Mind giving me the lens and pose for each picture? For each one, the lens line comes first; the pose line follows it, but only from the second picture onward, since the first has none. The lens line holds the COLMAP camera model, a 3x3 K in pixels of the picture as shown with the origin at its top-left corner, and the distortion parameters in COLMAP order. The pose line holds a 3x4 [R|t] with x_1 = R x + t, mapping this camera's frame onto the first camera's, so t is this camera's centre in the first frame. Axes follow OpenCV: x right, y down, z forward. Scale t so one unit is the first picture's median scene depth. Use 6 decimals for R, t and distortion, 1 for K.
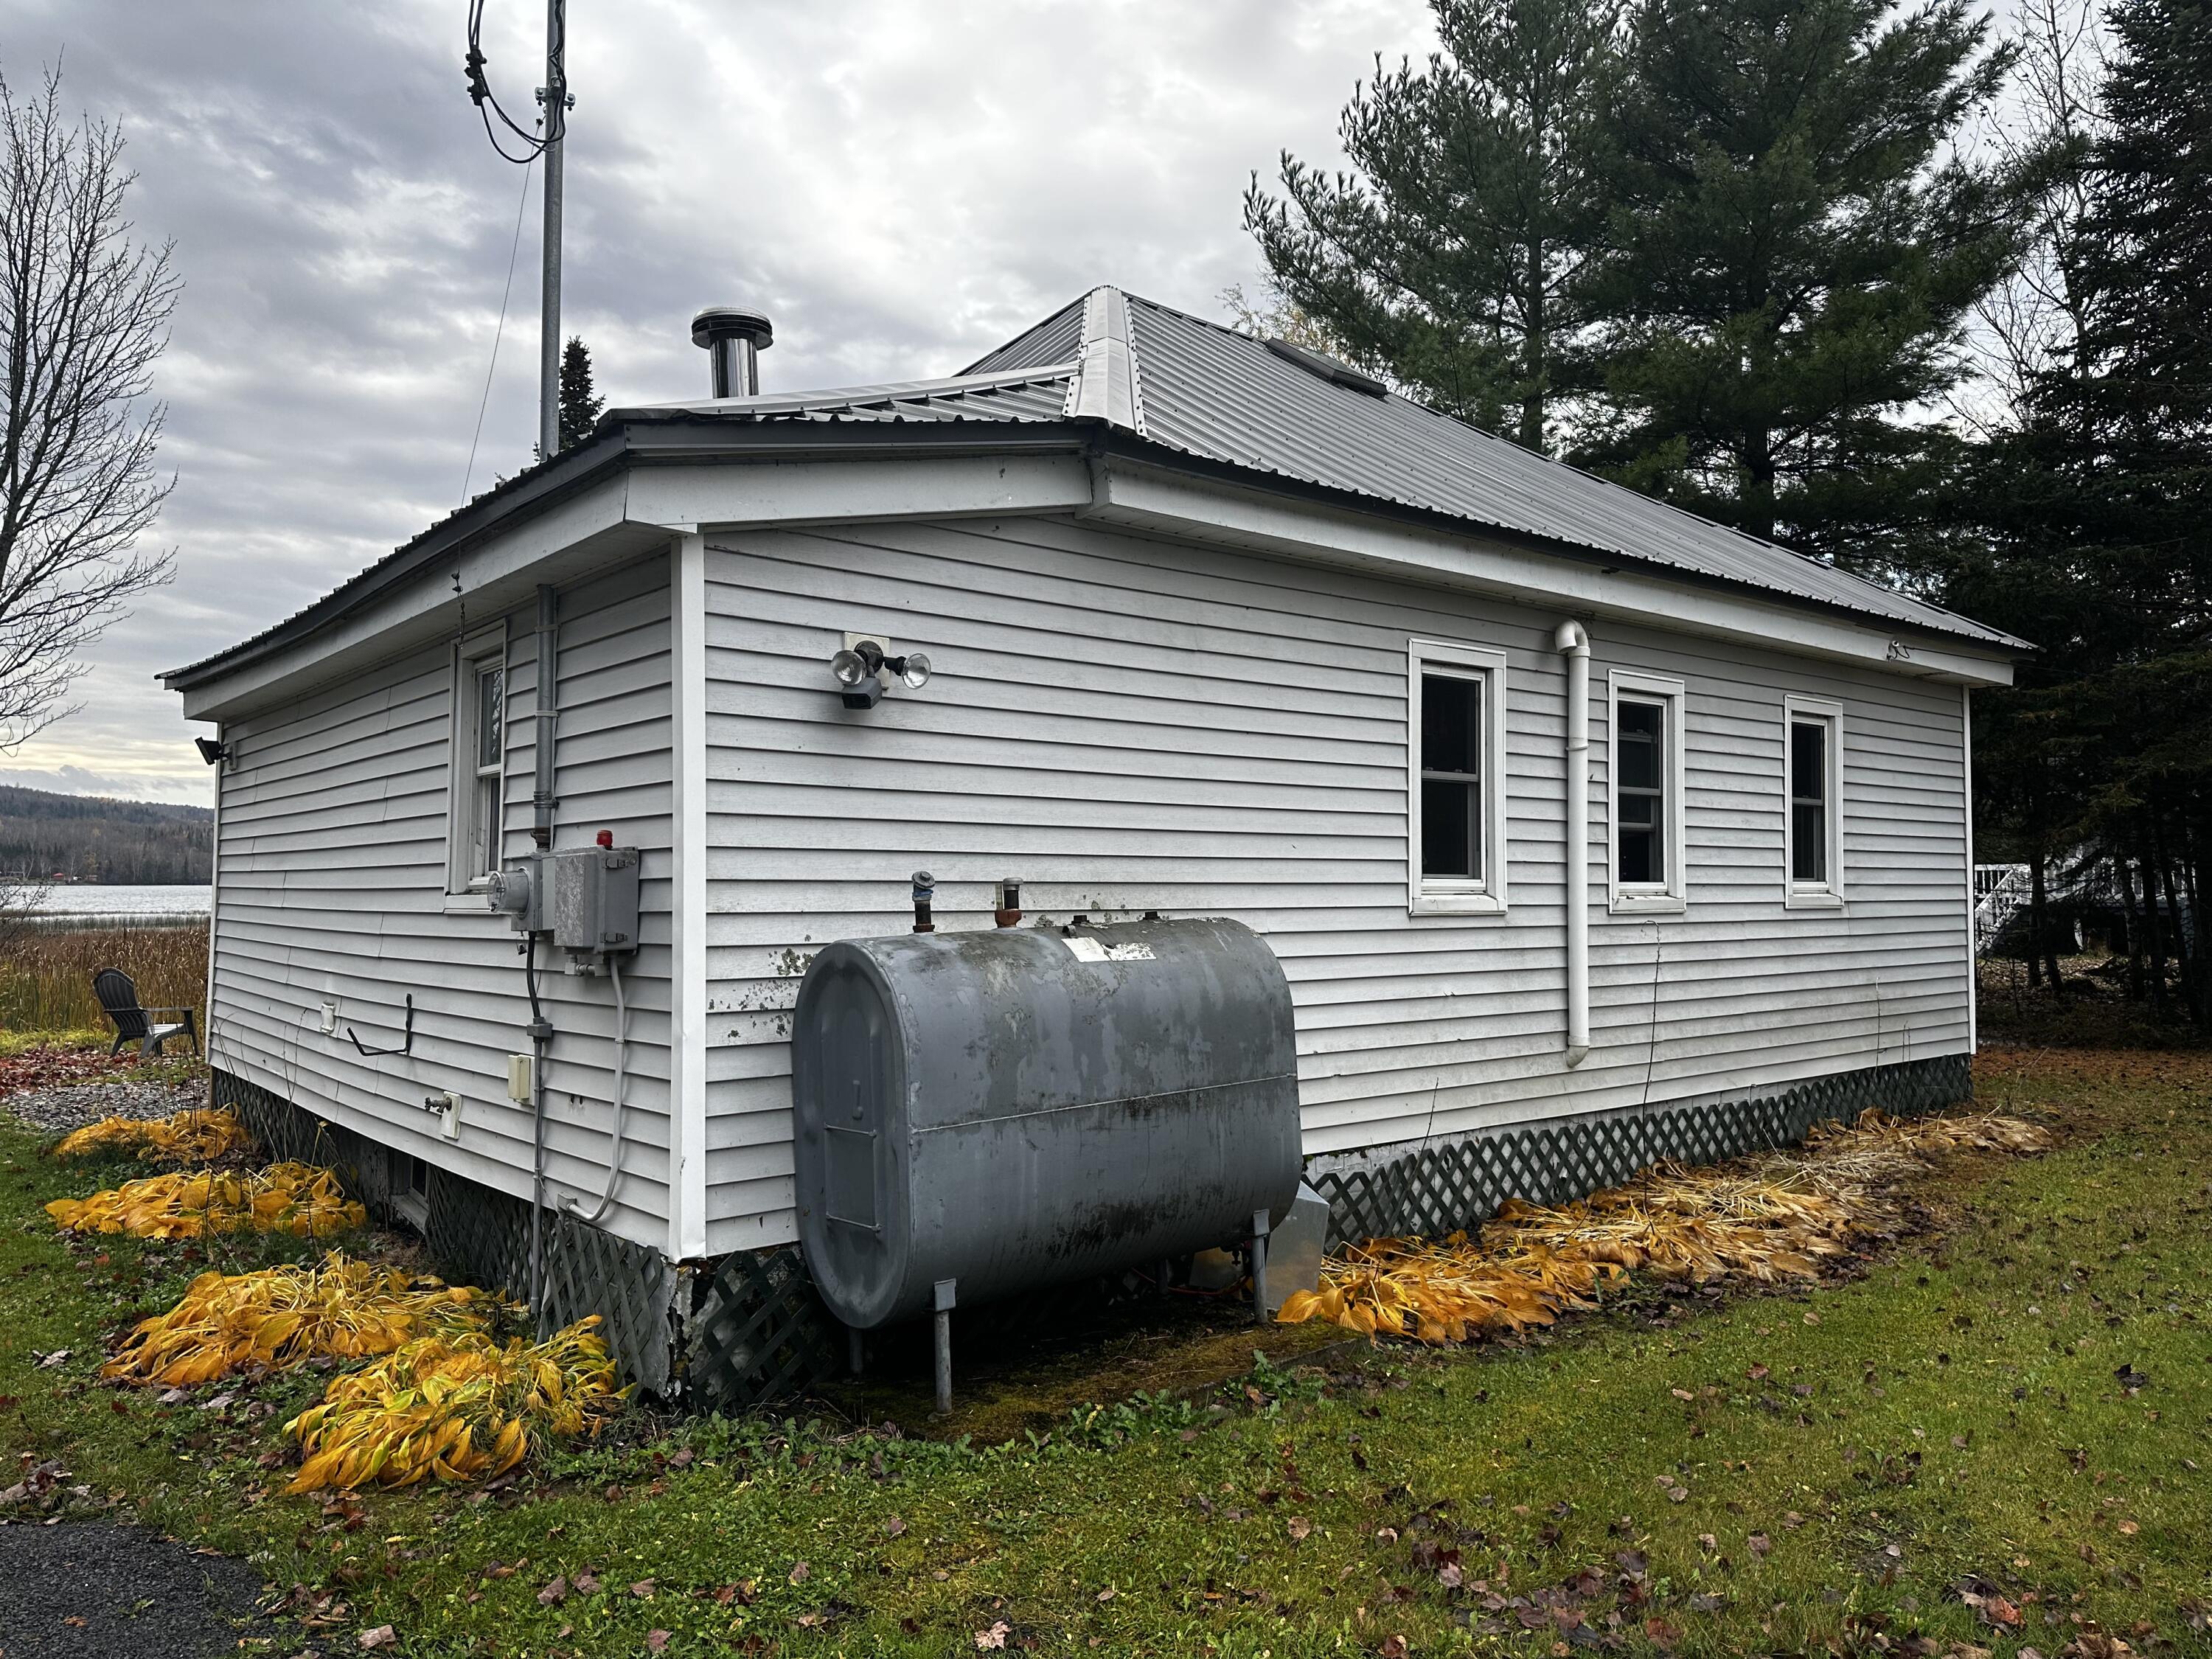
lens RADIAL K [[1536.3, 0, 1106.0], [0, 1536.3, 829.5], [0, 0, 1]] dist [0.200719, -0.330143]
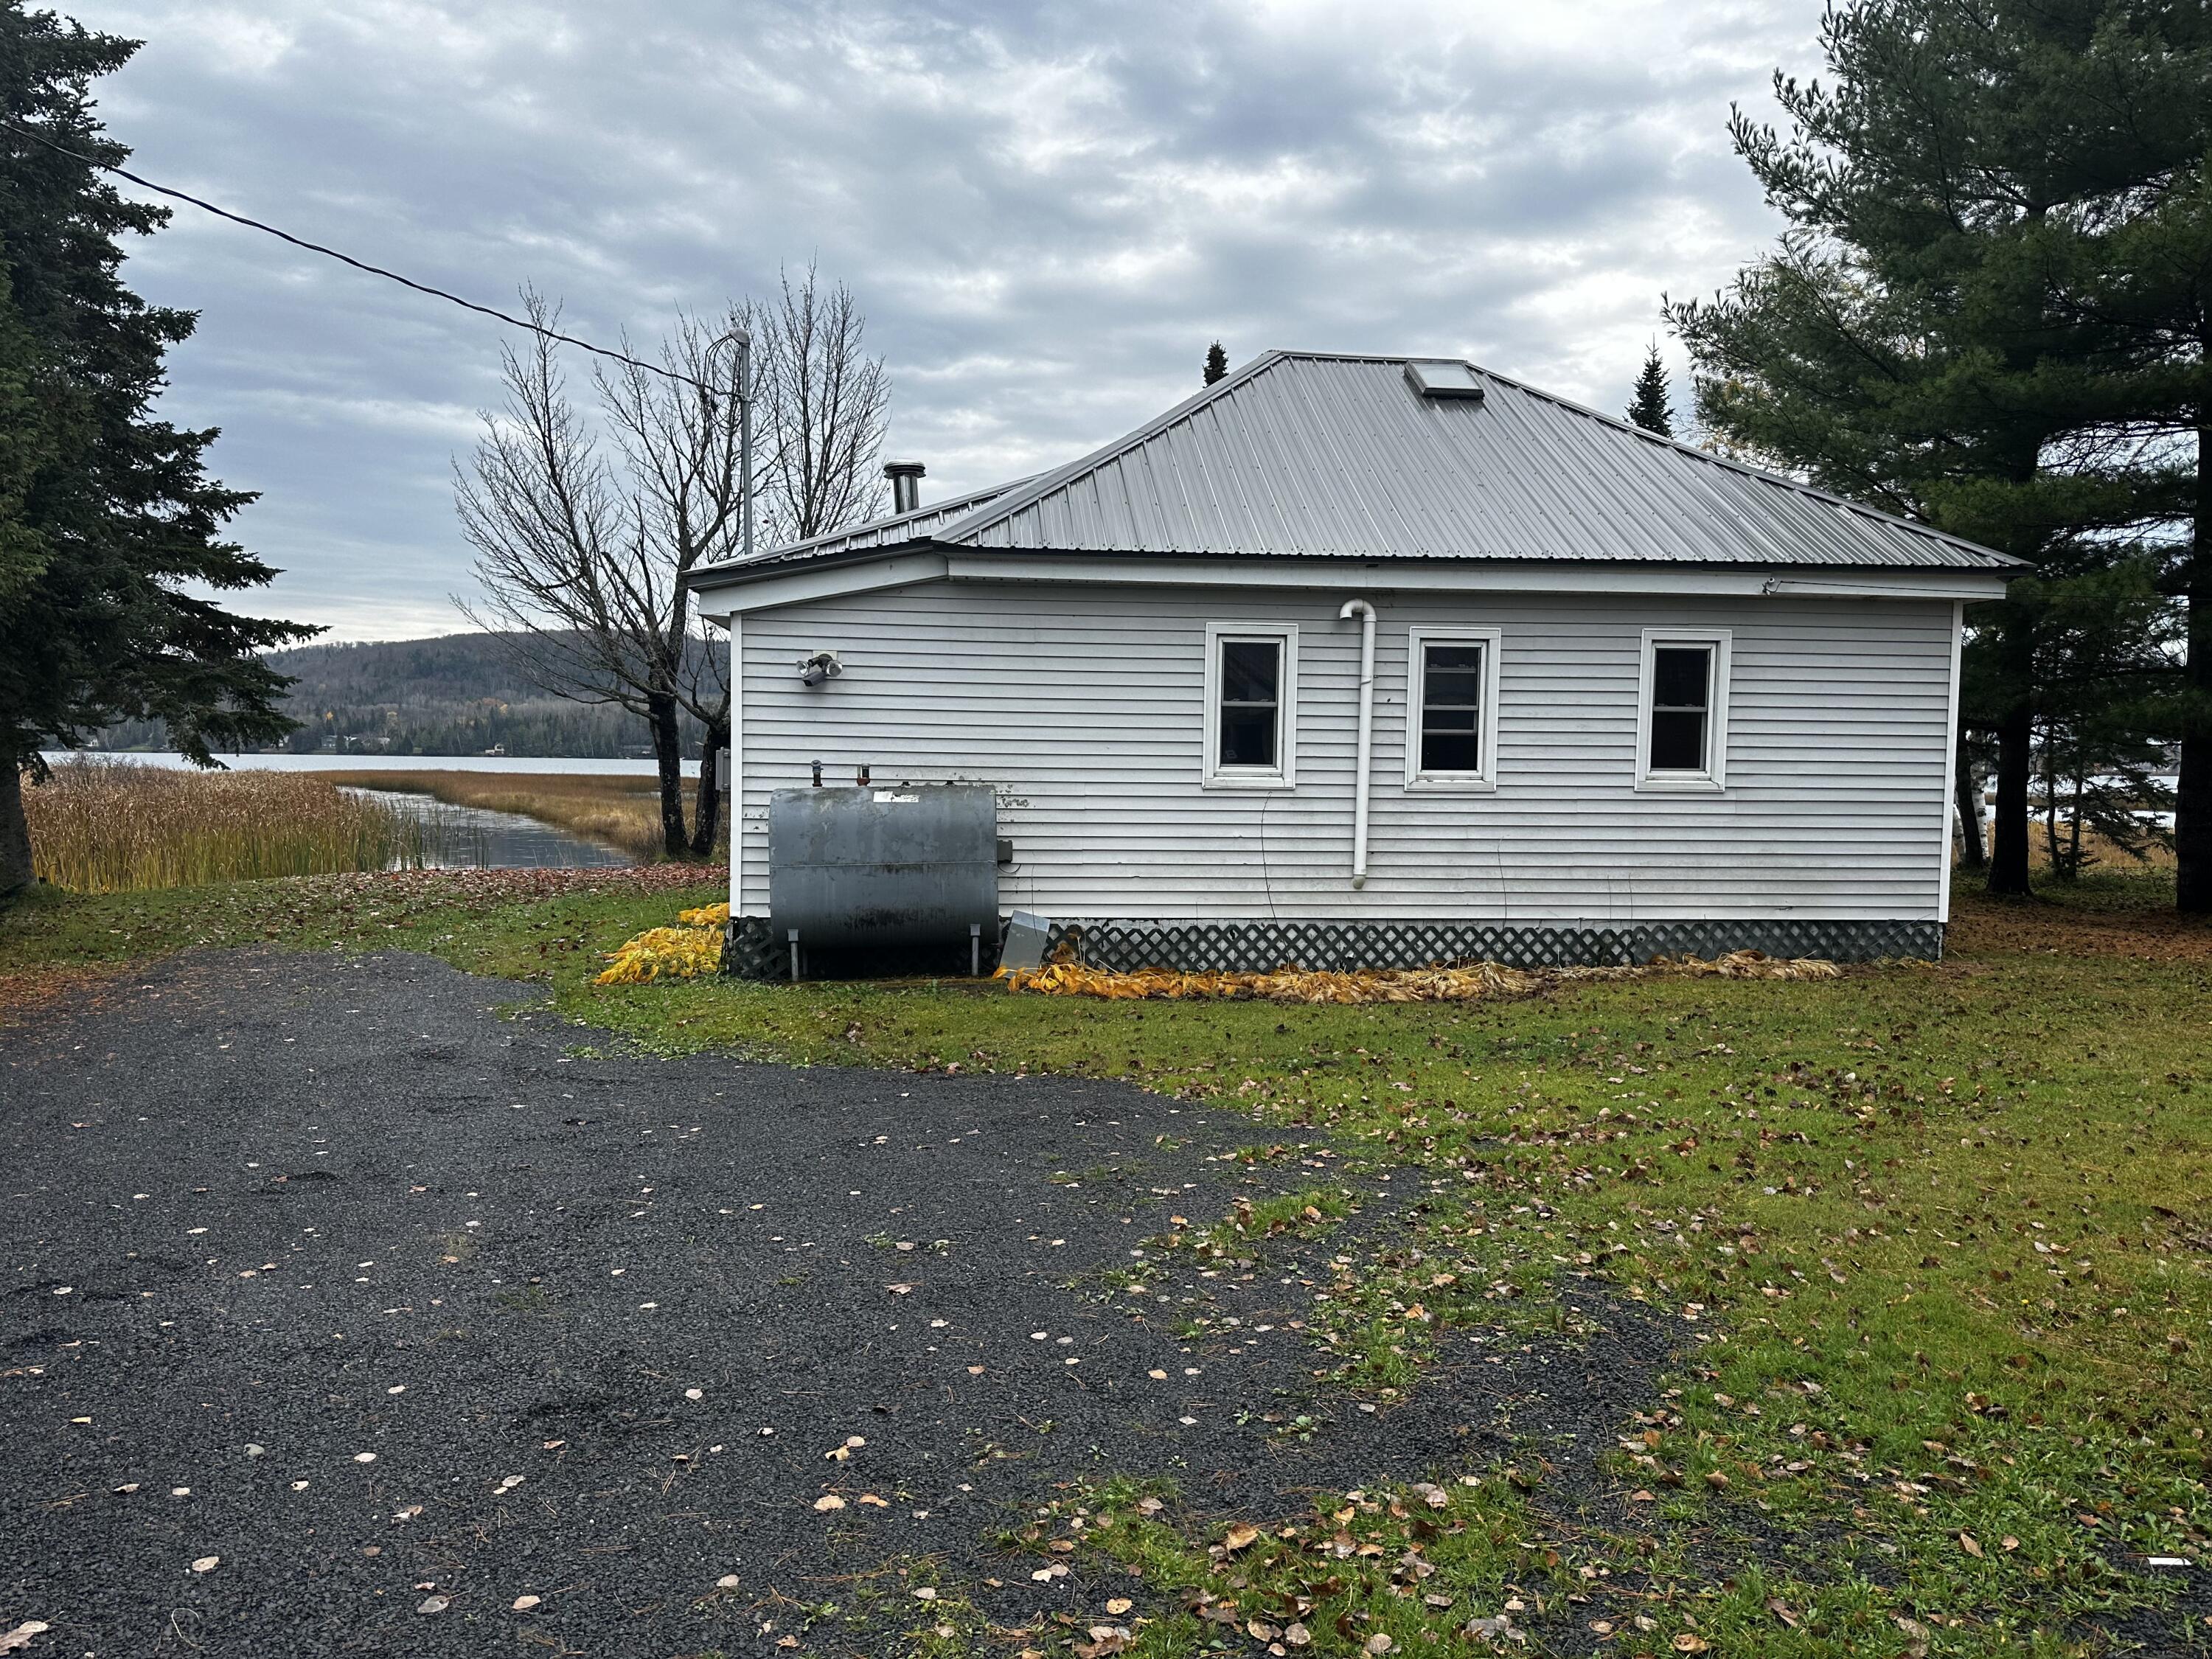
lens RADIAL K [[1536.3, 0, 1106.0], [0, 1536.3, 829.5], [0, 0, 1]] dist [0.200719, -0.330143]
pose [[0.838092, 0.032871, -0.544538, 0.981630], [0.008022, 0.997332, 0.072551, -0.021390], [0.545470, -0.065172, 0.835593, -0.444624]]
